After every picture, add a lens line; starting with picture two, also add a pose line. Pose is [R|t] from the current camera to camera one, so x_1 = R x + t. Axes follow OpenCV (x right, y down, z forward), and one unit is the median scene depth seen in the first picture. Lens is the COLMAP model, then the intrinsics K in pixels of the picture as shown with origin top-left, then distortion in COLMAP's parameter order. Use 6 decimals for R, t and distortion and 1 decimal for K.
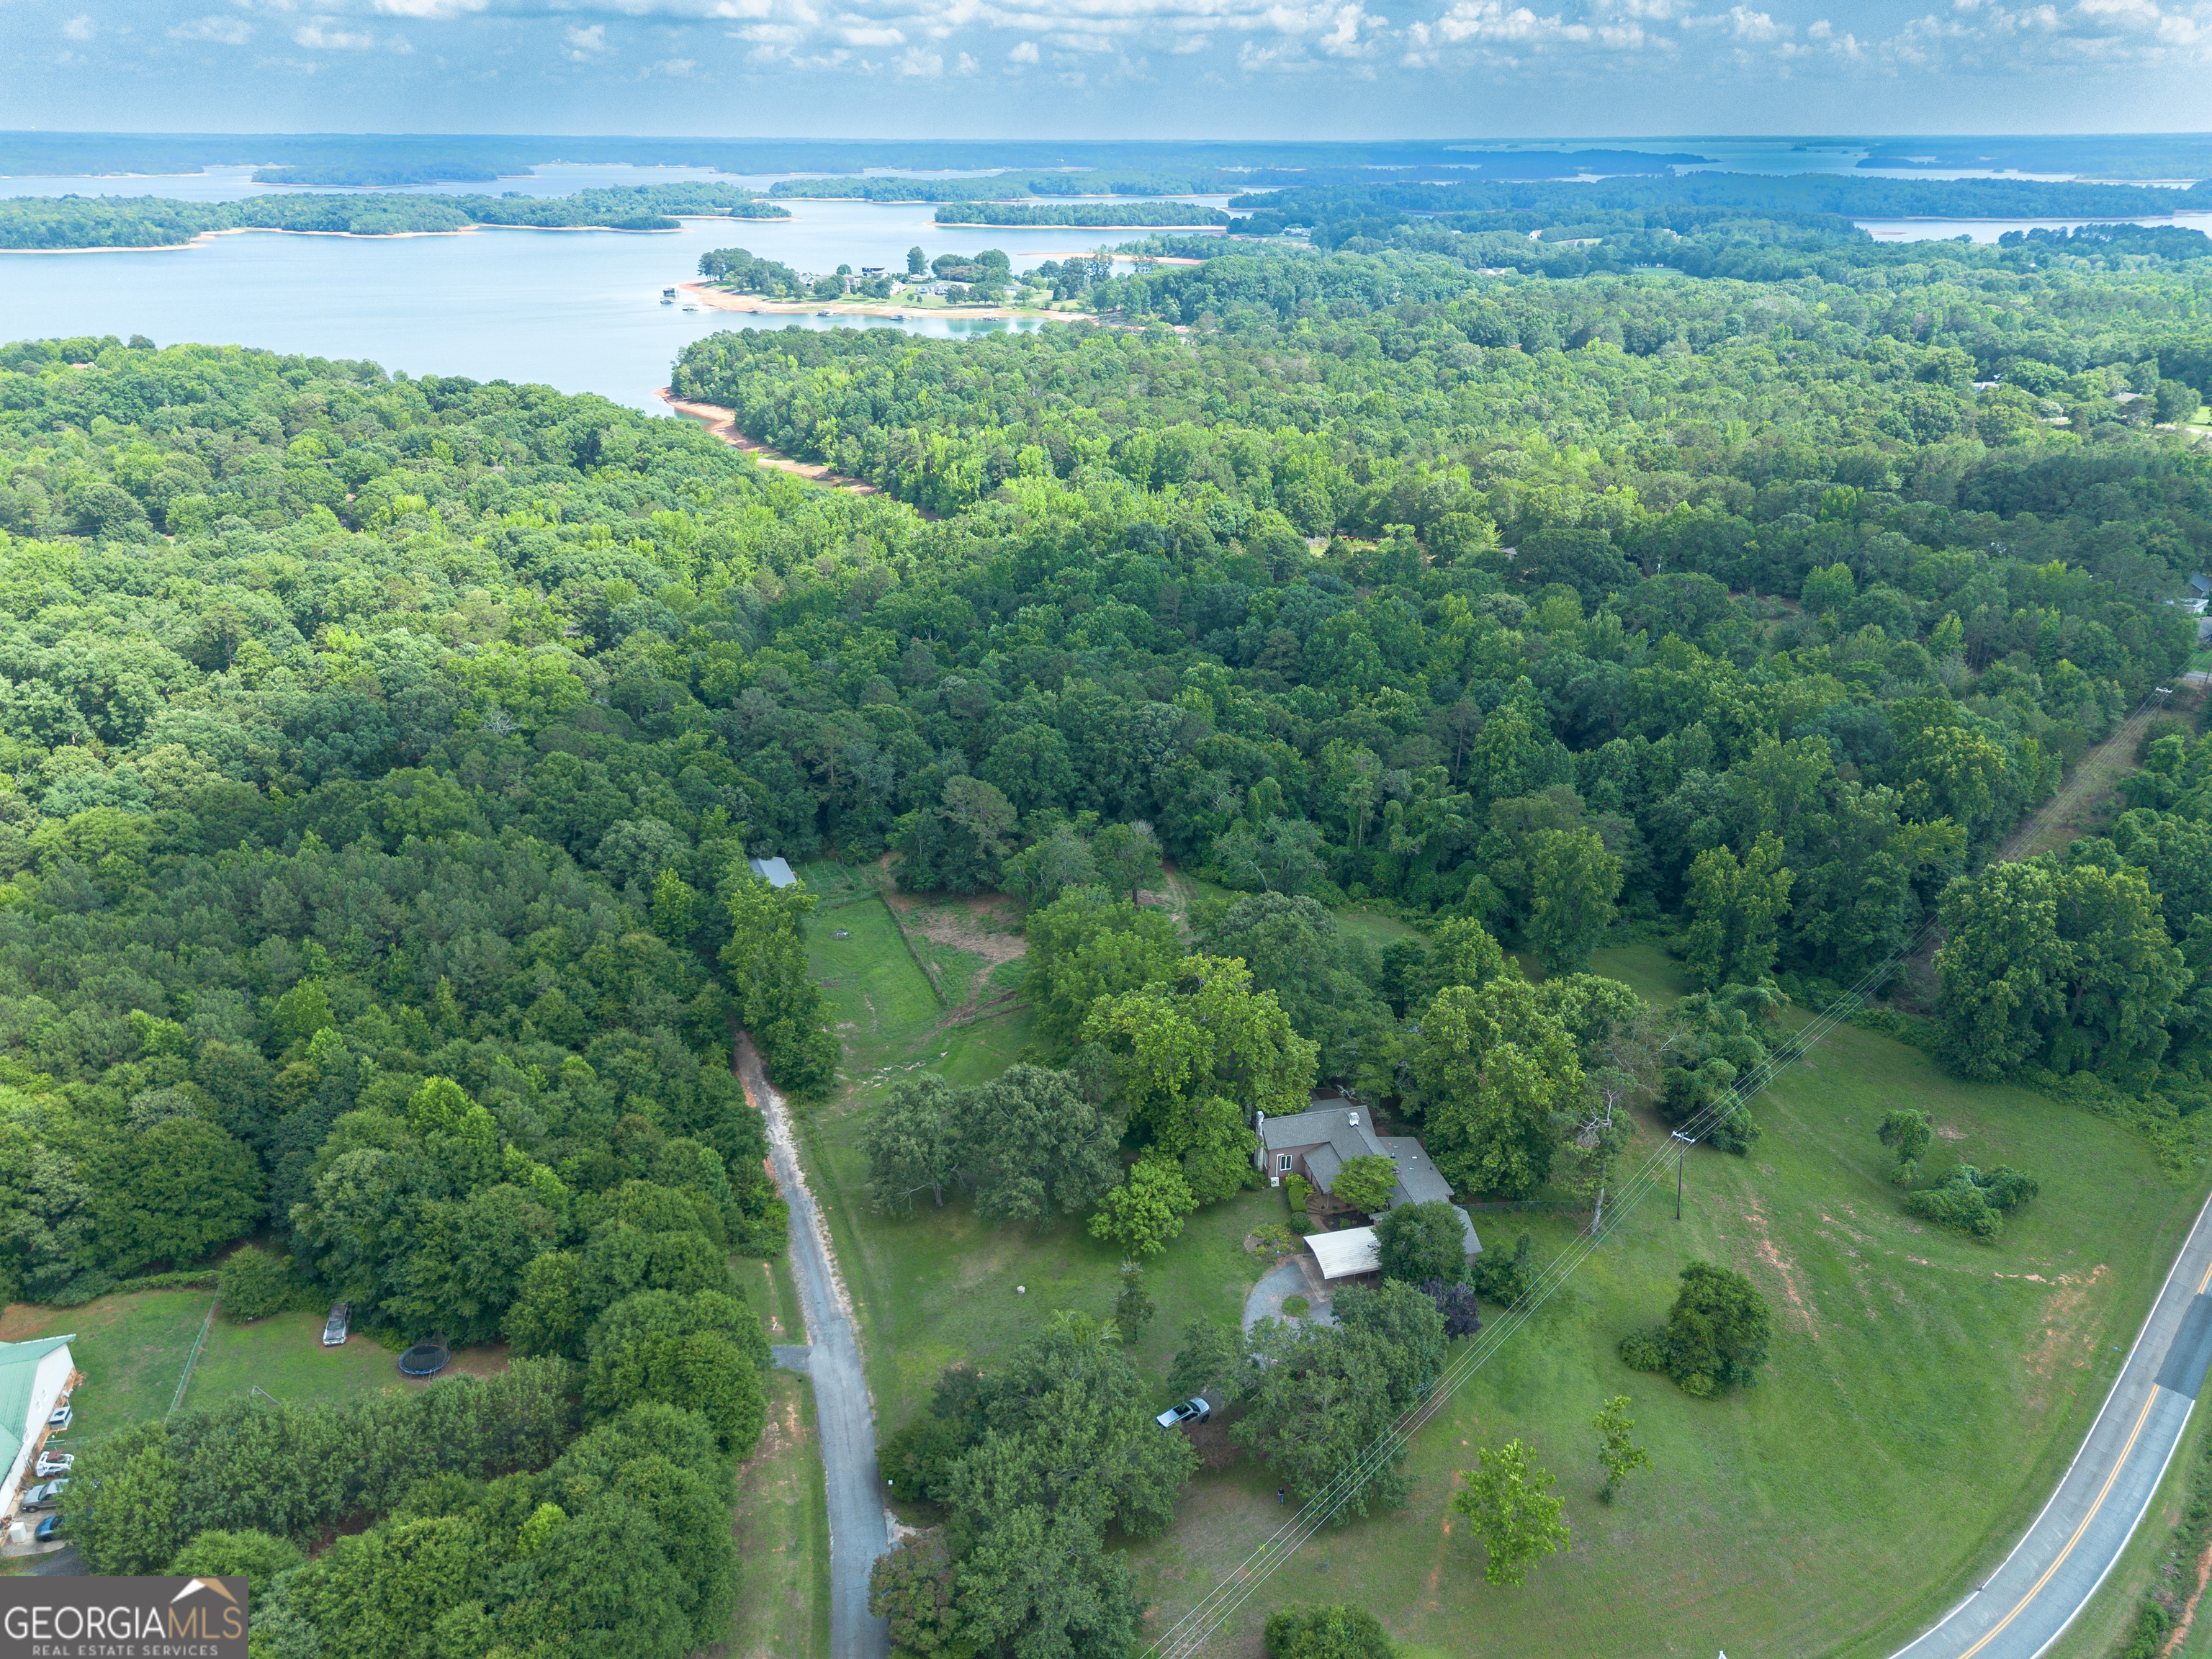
lens RADIAL K [[1568.5, 0, 1093.4], [0, 1568.5, 818.6], [0, 0, 1]] dist [0.052563, -0.039140]
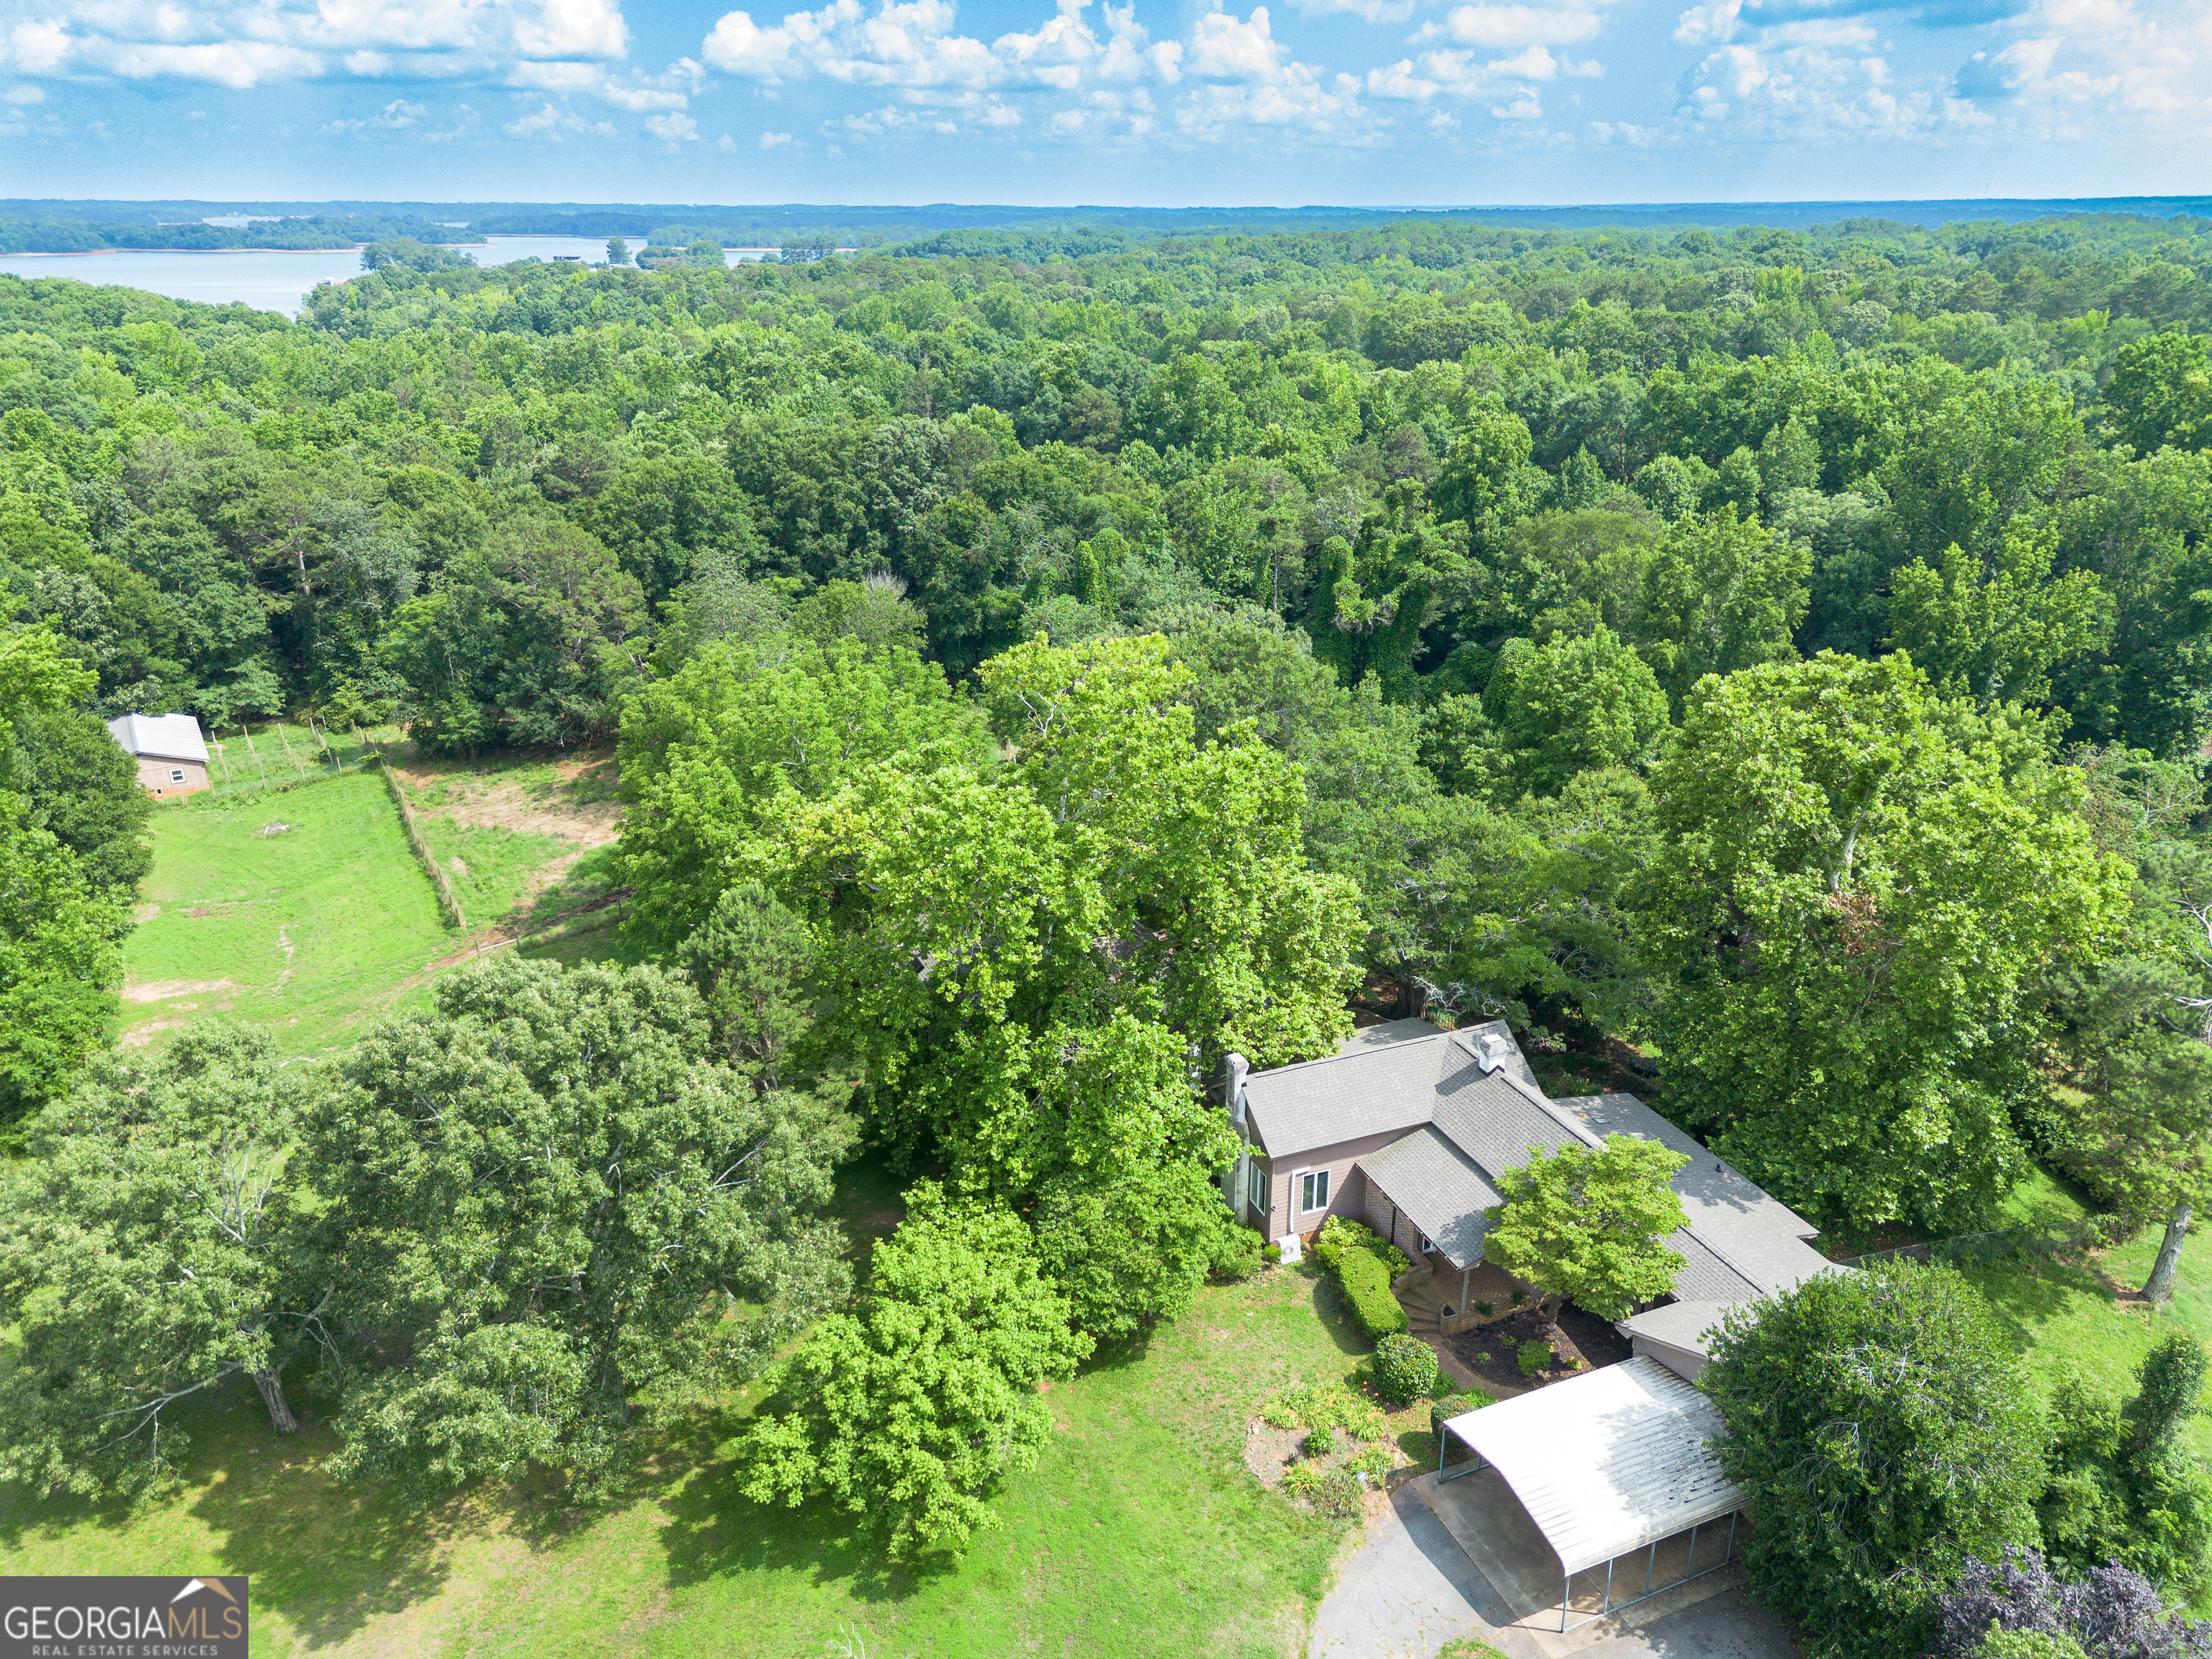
lens RADIAL K [[1568.5, 0, 1108.3], [0, 1568.5, 819.4], [0, 0, 1]] dist [0.052563, -0.039140]
pose [[0.985907, -0.056959, 0.157299, 0.022640], [0.063063, 0.997427, -0.034084, 0.133273], [-0.154953, 0.043523, 0.986963, 0.604567]]
